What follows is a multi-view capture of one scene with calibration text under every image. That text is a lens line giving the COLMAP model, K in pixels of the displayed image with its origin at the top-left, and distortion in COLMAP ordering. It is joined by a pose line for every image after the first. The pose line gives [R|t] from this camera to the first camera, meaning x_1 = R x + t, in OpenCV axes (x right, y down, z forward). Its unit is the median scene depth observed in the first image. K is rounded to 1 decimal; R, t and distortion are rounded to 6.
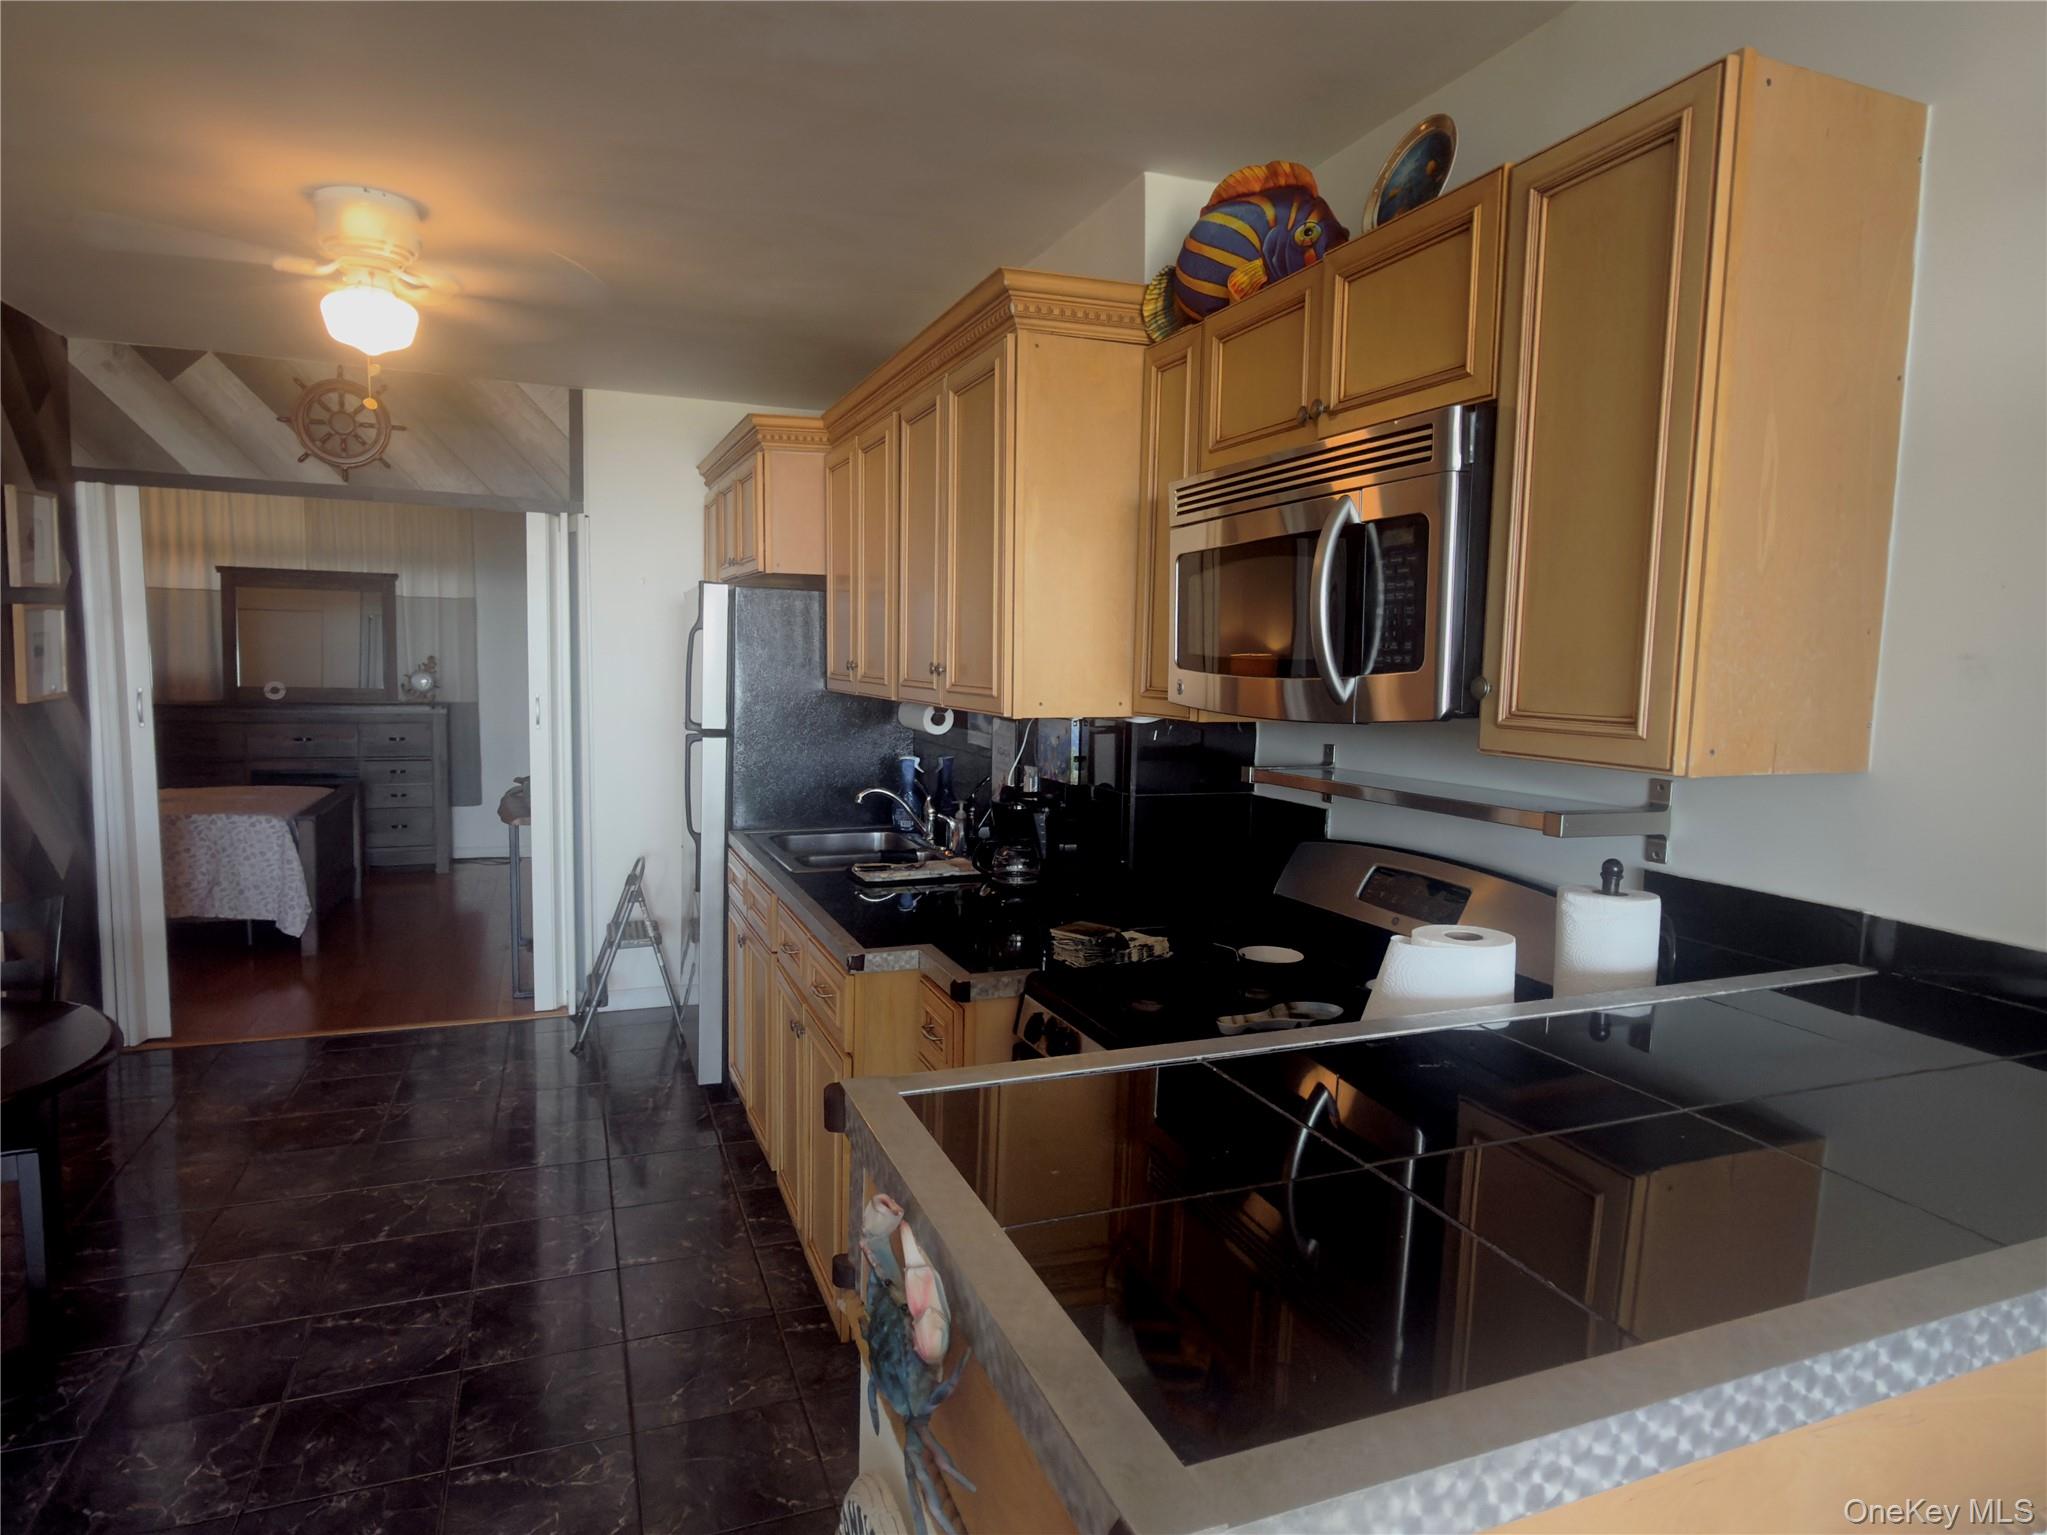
lens RADIAL K [[1166.9, 0, 1023.5], [0, 1166.9, 767.5], [0, 0, 1]] dist [0.001635, -0.000141]
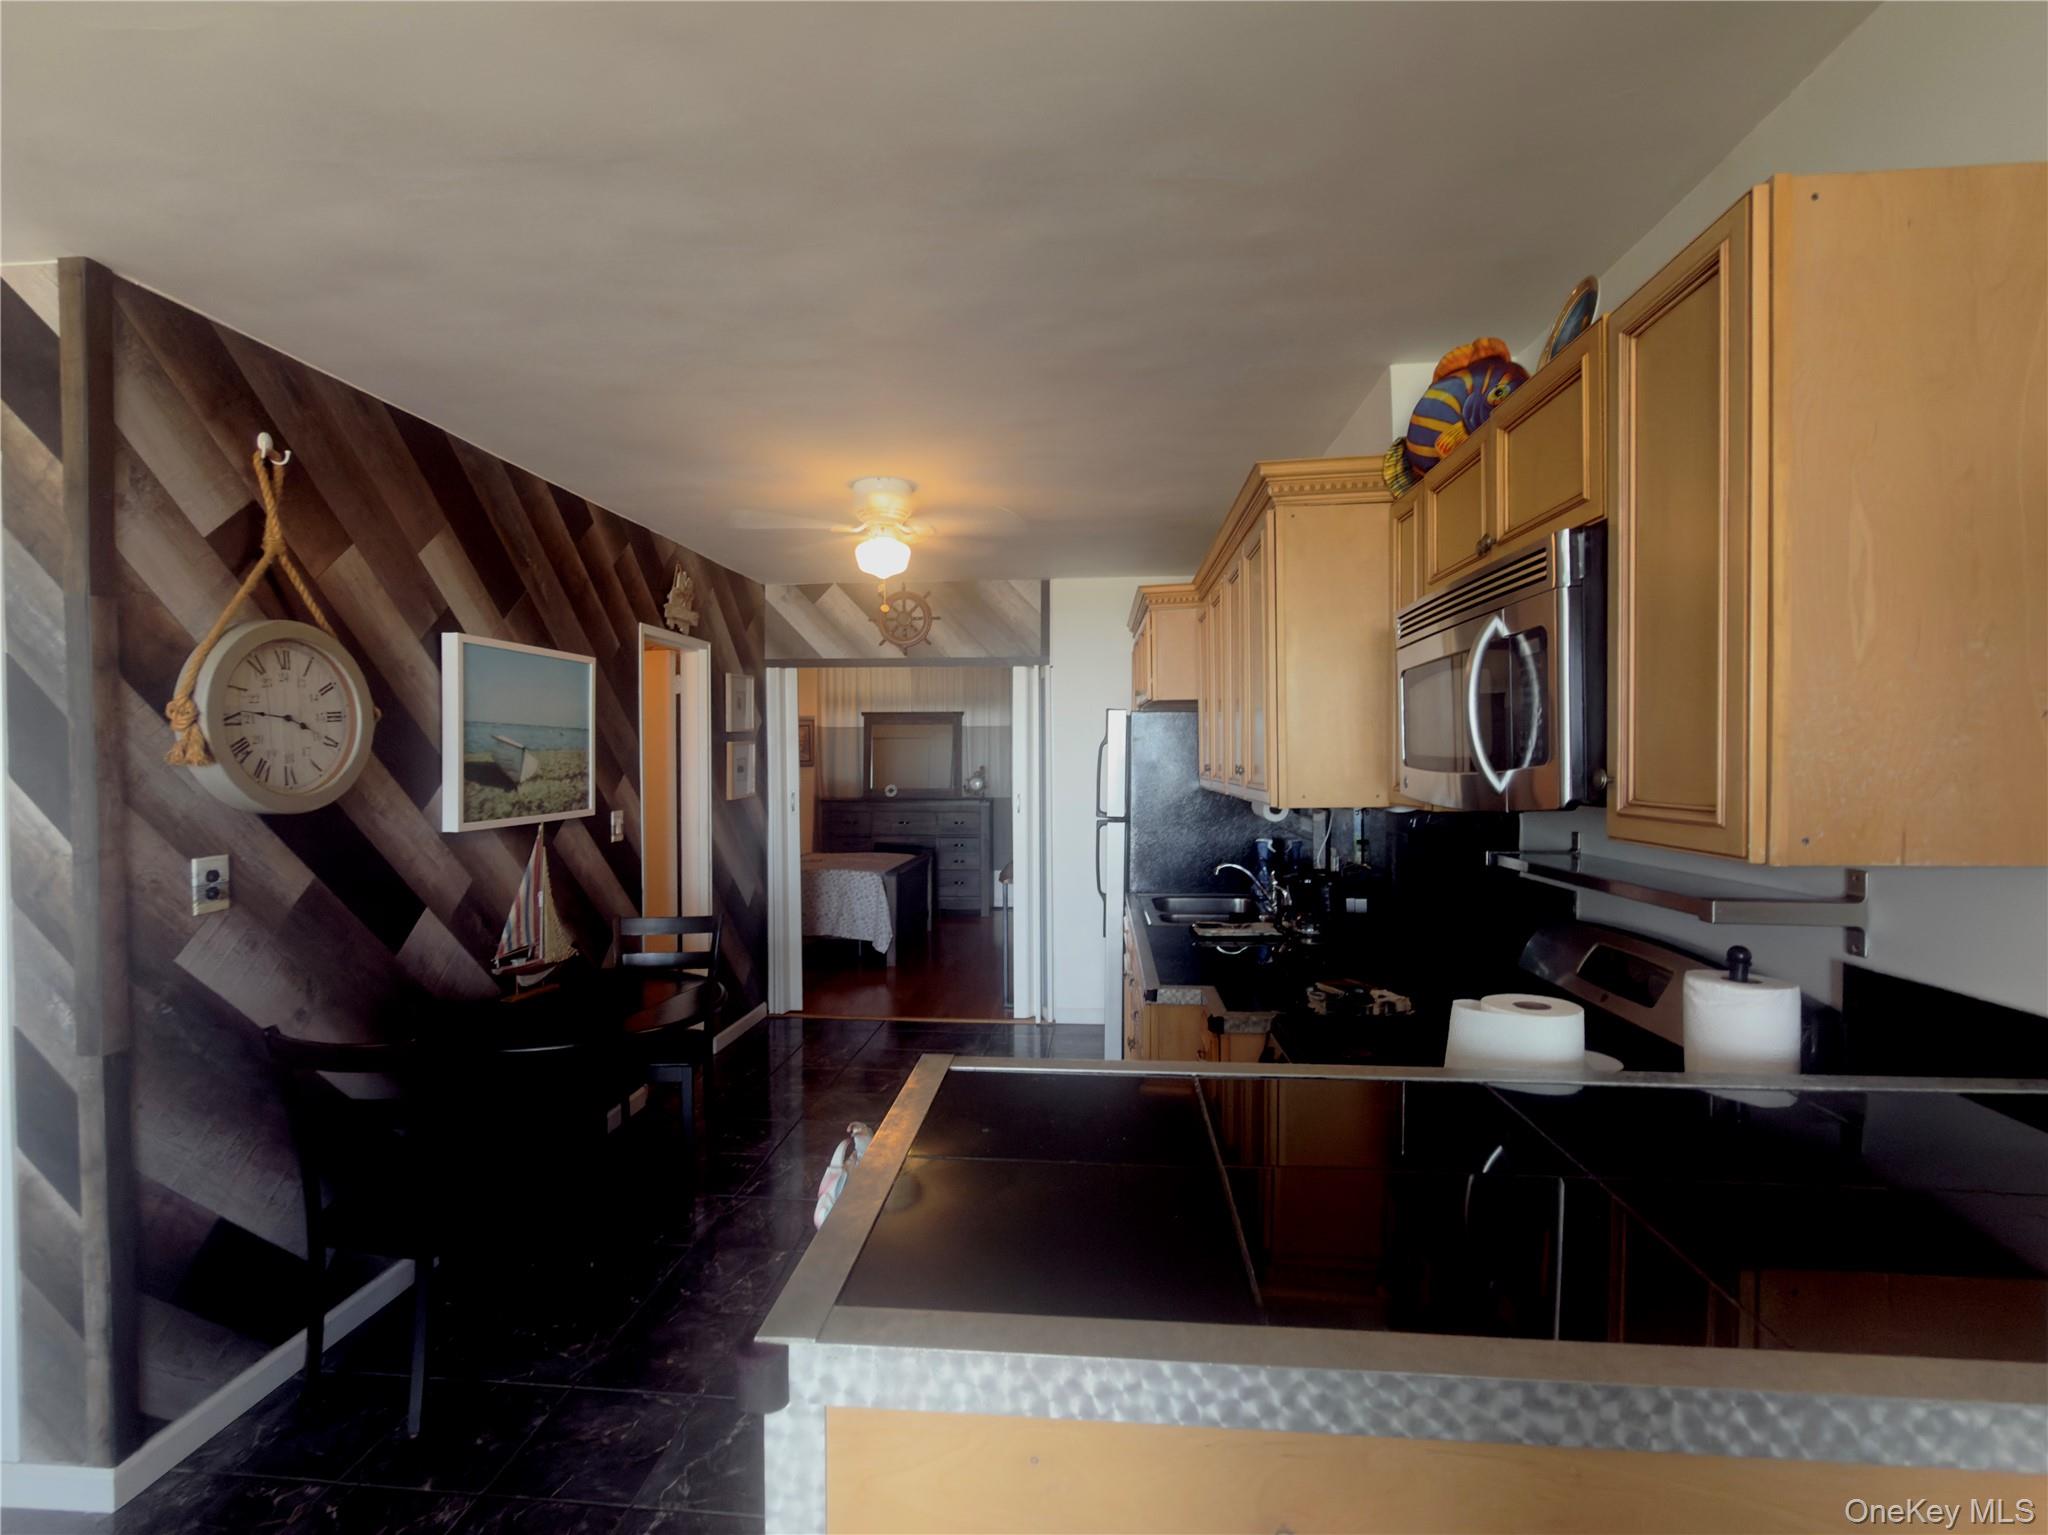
lens RADIAL K [[916.2, 0, 1024.0], [0, 916.2, 767.5], [0, 0, 1]] dist [0.001379, -0.000059]
pose [[0.896153, -0.020153, -0.443287, 0.126131], [-0.018700, 0.996366, -0.083102, 0.000823], [0.443351, 0.082762, 0.892519, -0.000807]]
